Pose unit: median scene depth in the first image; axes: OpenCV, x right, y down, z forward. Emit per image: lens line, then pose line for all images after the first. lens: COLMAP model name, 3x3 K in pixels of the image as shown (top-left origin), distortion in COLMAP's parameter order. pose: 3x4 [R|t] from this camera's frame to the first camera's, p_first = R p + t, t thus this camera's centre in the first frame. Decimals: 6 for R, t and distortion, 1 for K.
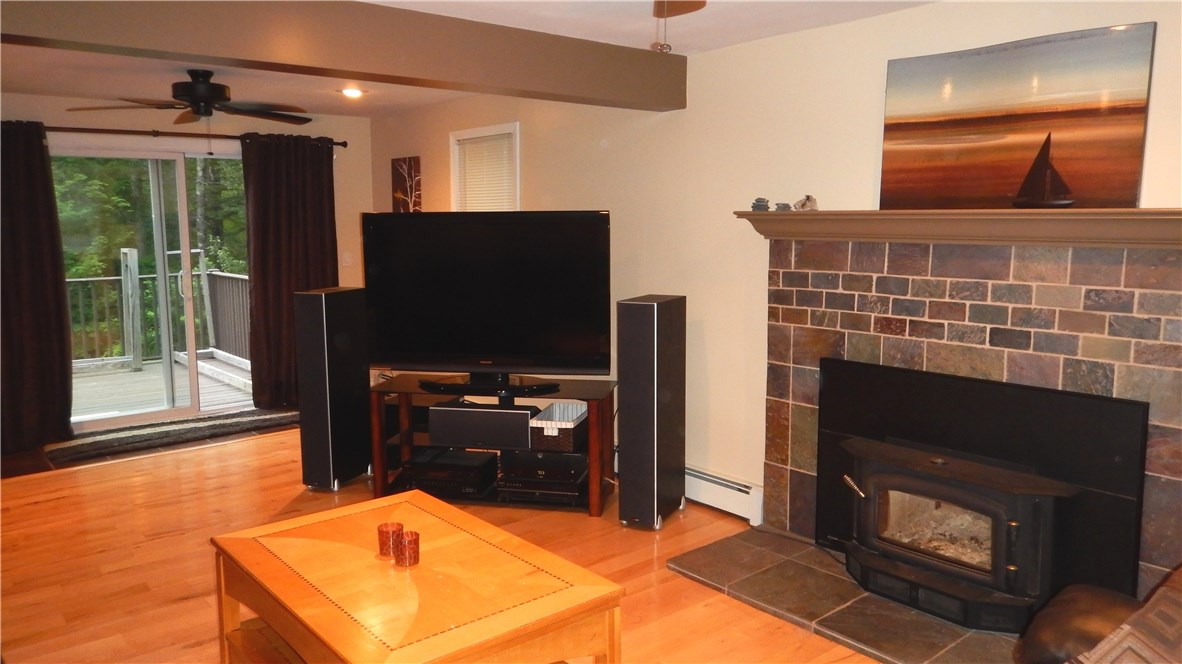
lens RADIAL K [[870.3, 0, 588.9], [0, 870.3, 326.5], [0, 0, 1]] dist [0.001928, 0.036317]
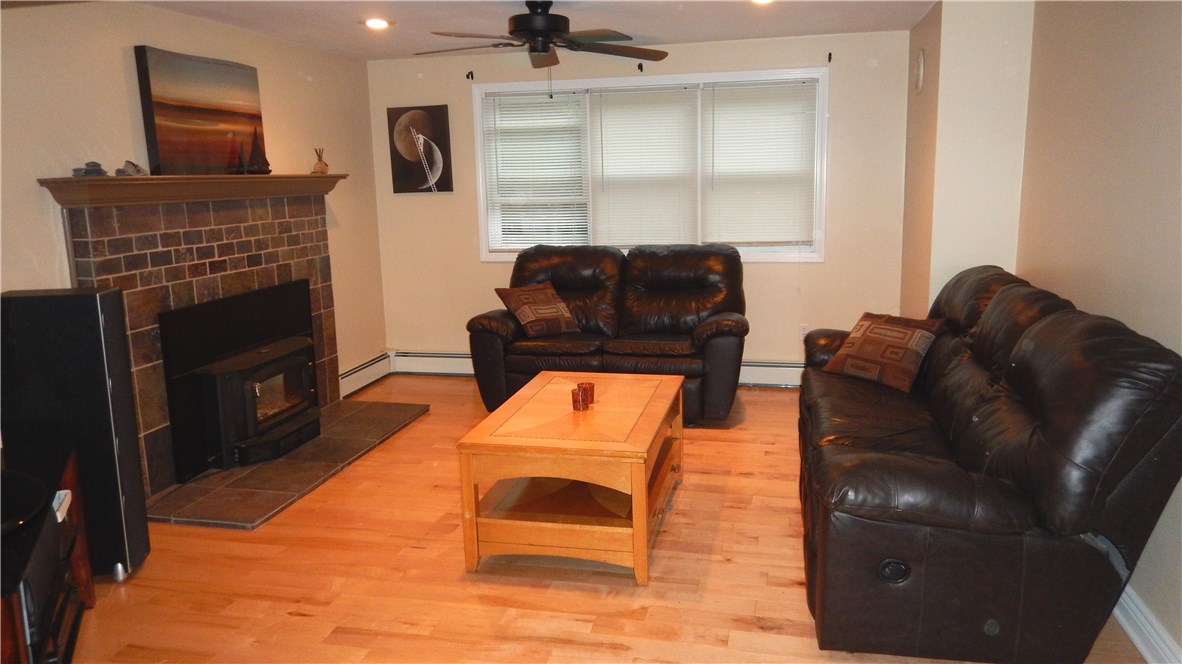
lens RADIAL K [[870.3, 0, 588.1], [0, 870.3, 331.9], [0, 0, 1]] dist [0.001928, 0.036317]
pose [[-0.595490, -0.124810, 0.793609, -0.984184], [0.133184, 0.958851, 0.250733, -0.154487], [-0.792246, 0.255005, -0.554363, 1.282539]]
